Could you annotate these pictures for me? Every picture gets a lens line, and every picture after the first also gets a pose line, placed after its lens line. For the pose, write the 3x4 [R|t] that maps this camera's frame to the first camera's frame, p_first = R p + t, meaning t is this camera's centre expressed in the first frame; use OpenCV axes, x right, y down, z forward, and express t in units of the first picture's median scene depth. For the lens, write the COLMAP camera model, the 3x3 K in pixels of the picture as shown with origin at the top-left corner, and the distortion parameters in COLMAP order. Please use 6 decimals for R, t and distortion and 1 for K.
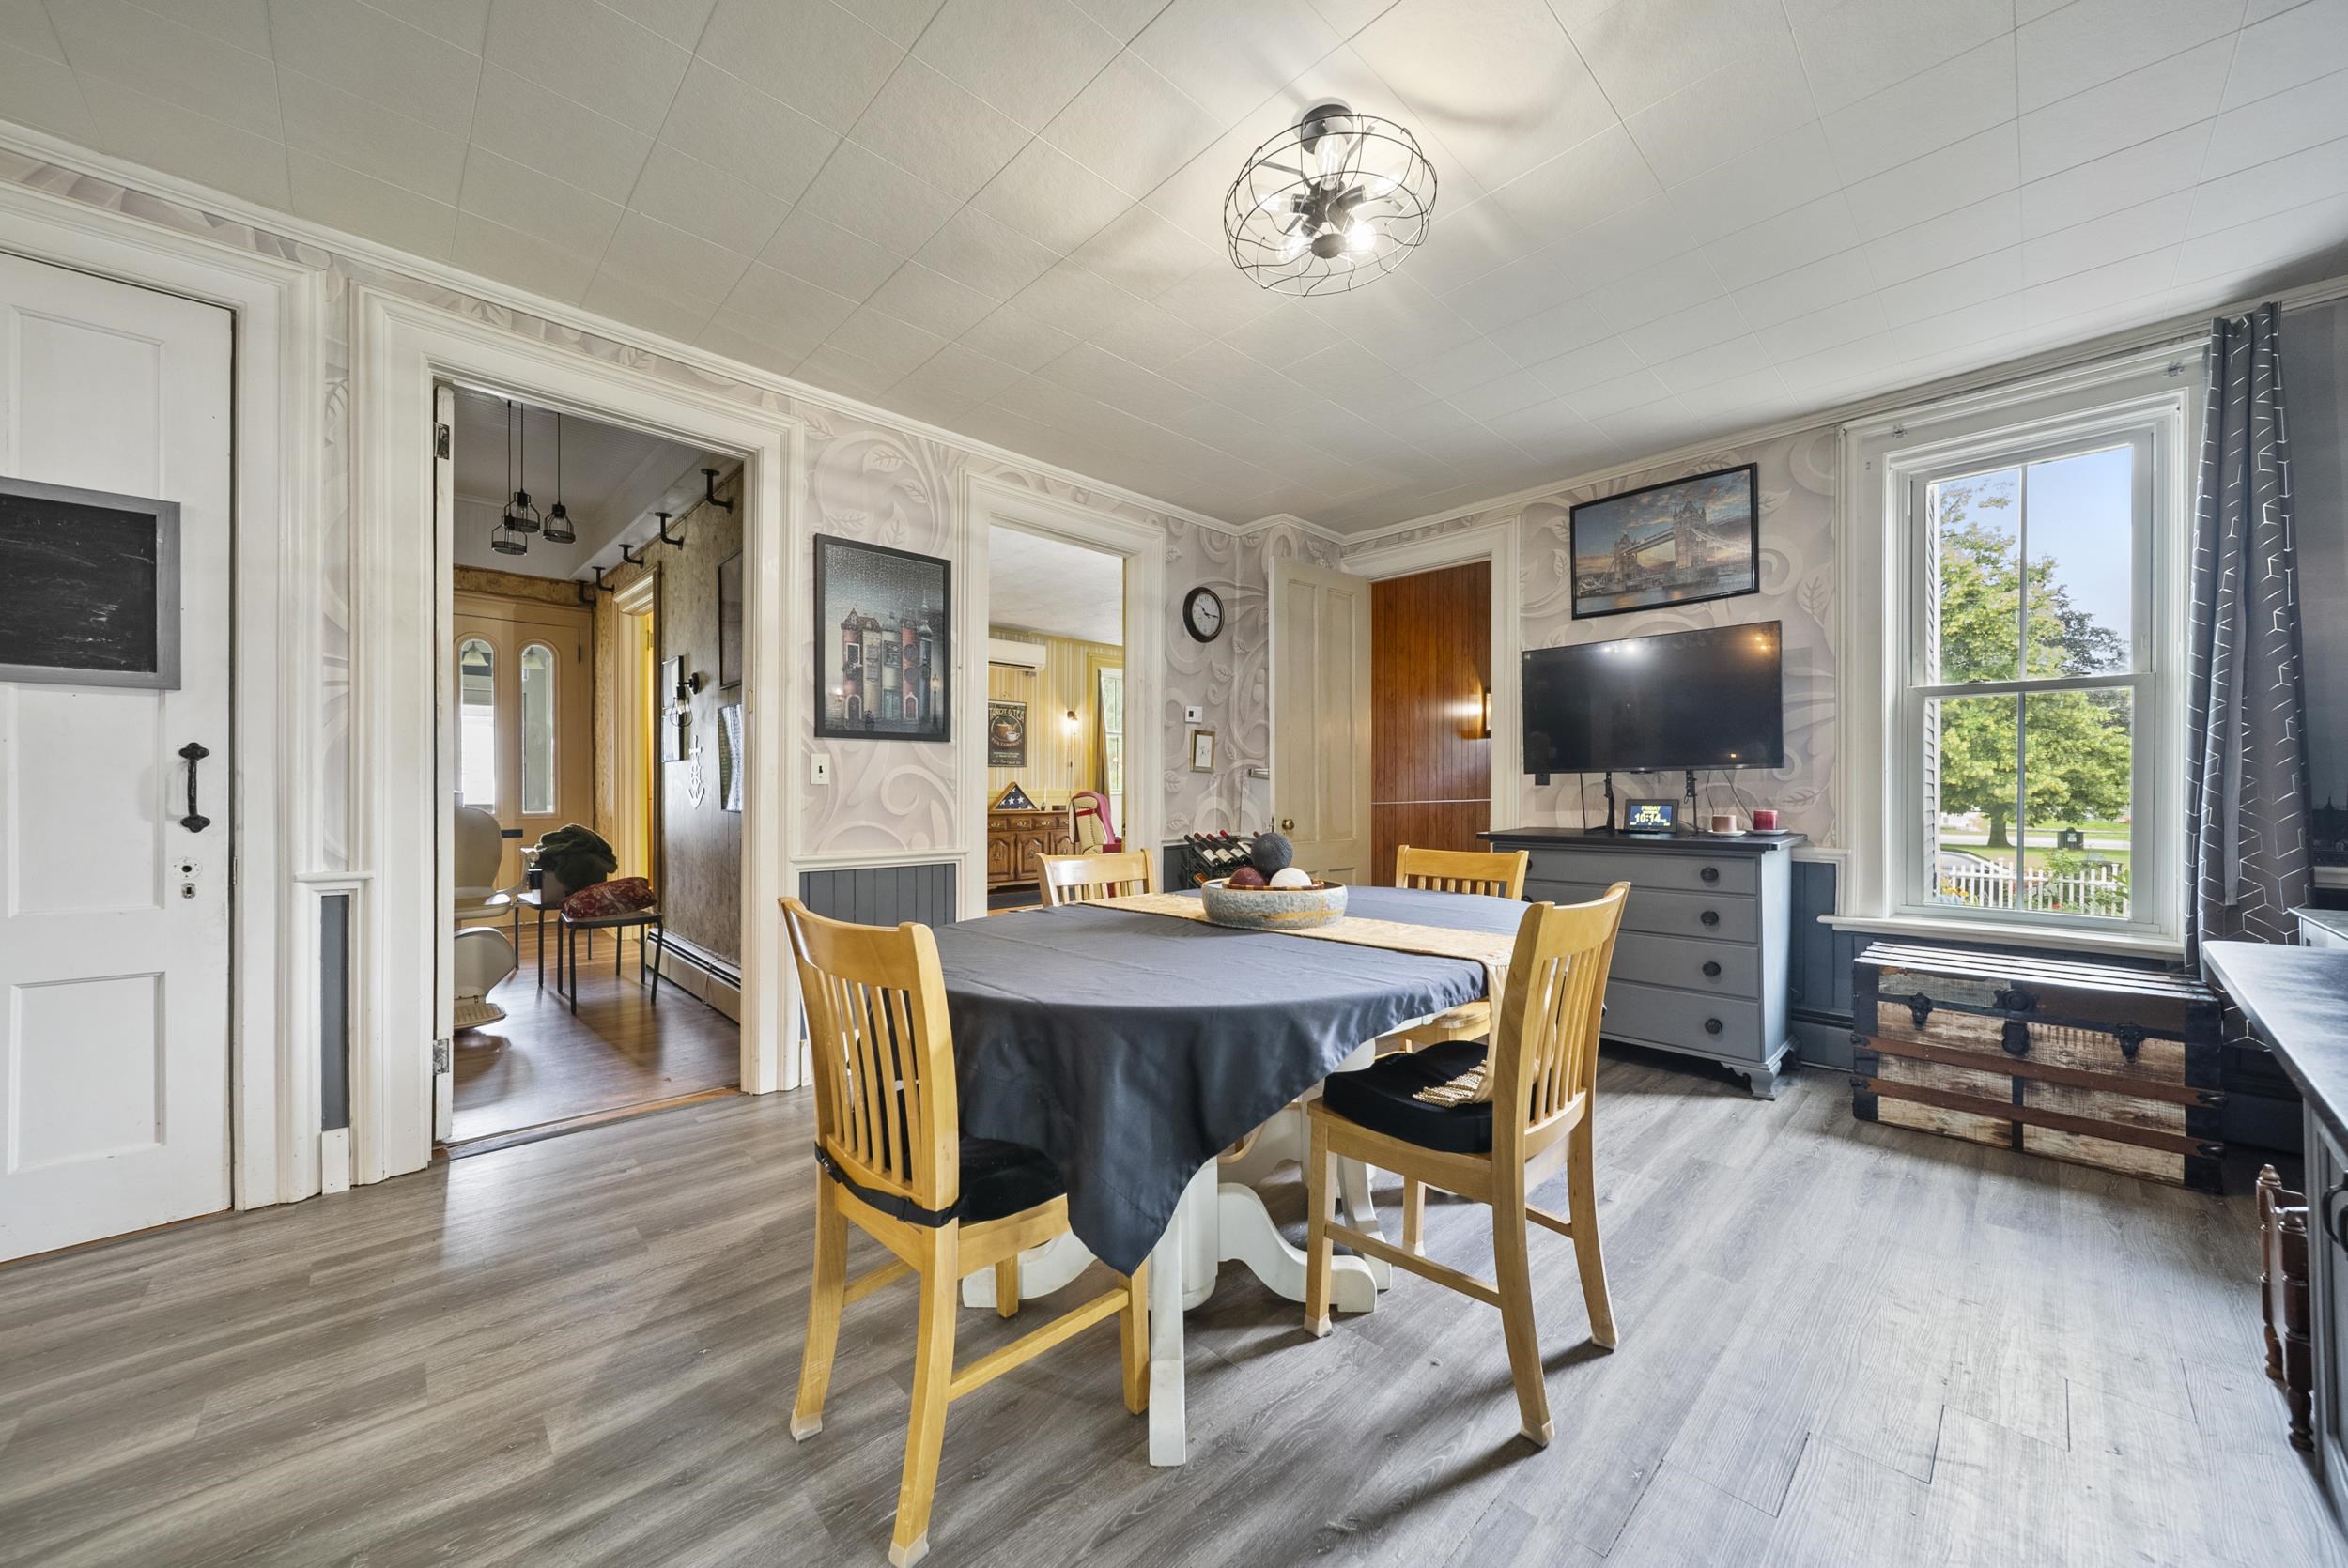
lens RADIAL K [[832.6, 0, 1165.5], [0, 832.6, 781.9], [0, 0, 1]] dist [-0.001943, -0.000459]
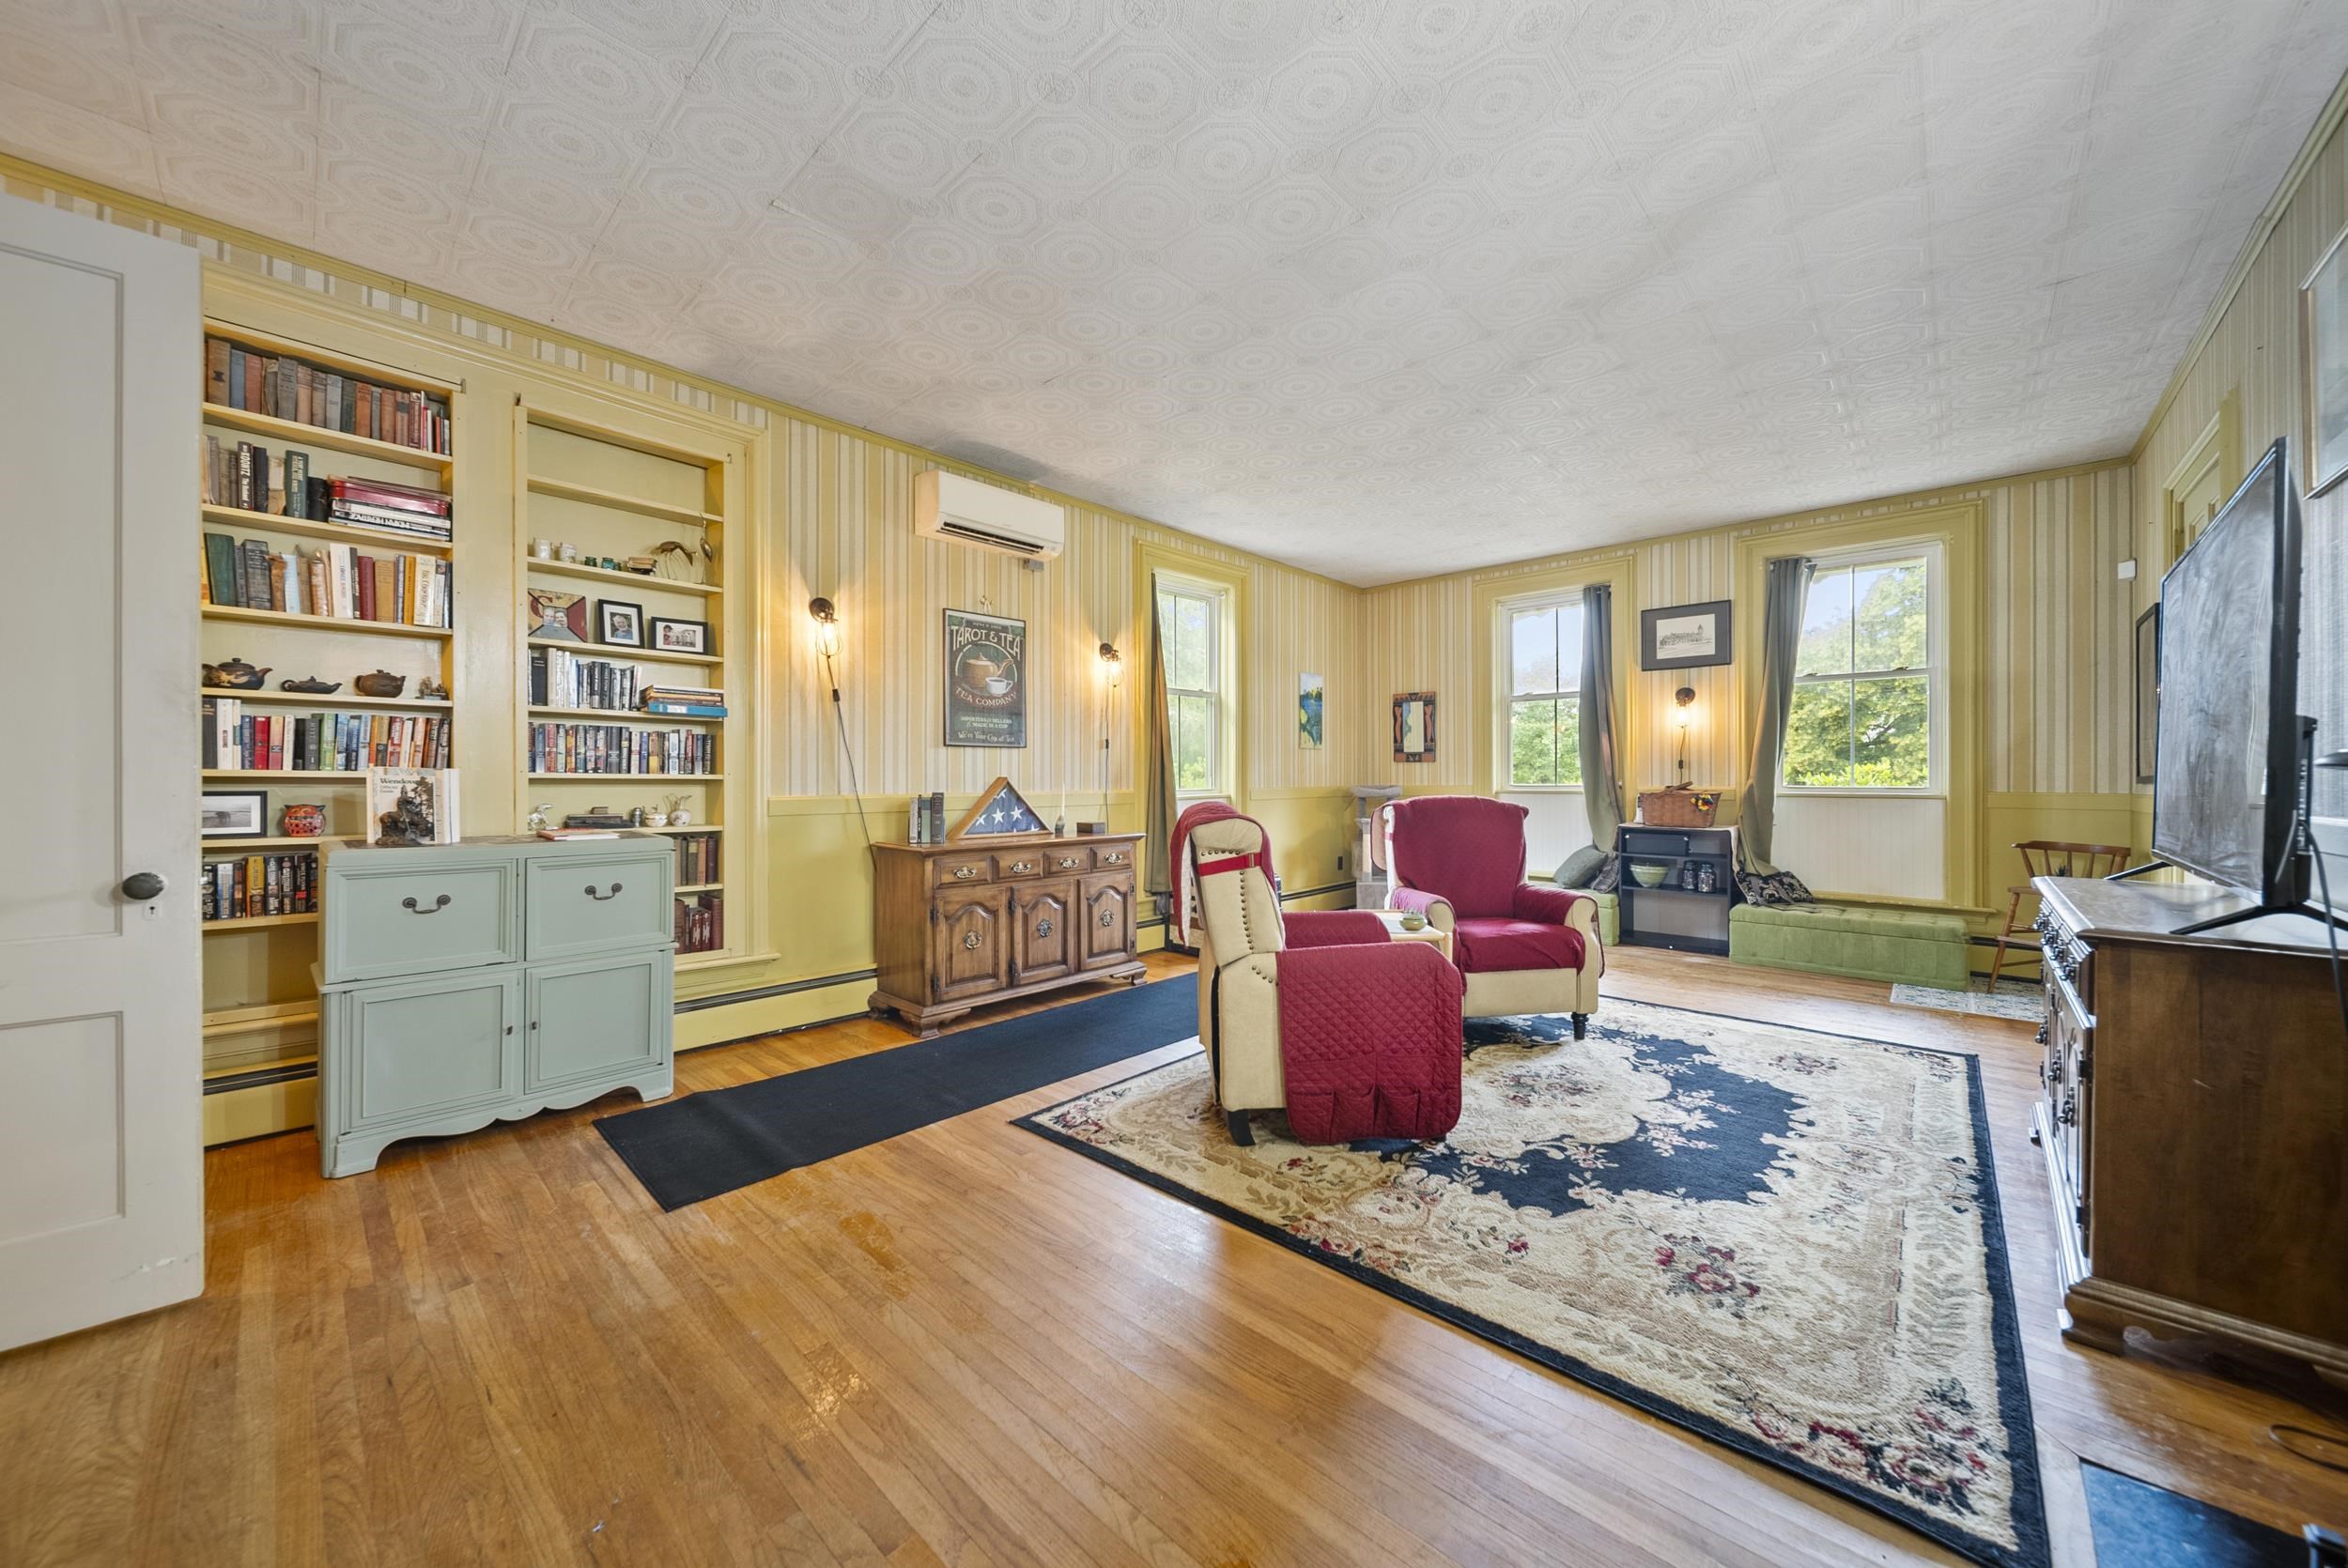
lens RADIAL K [[832.6, 0, 1178.6], [0, 832.6, 782.0], [0, 0, 1]] dist [-0.001943, -0.000459]
pose [[0.997373, 0.002382, 0.072400, -0.111530], [-0.003128, 0.999943, 0.010194, -0.002446], [-0.072371, -0.010394, 0.997324, 0.491089]]
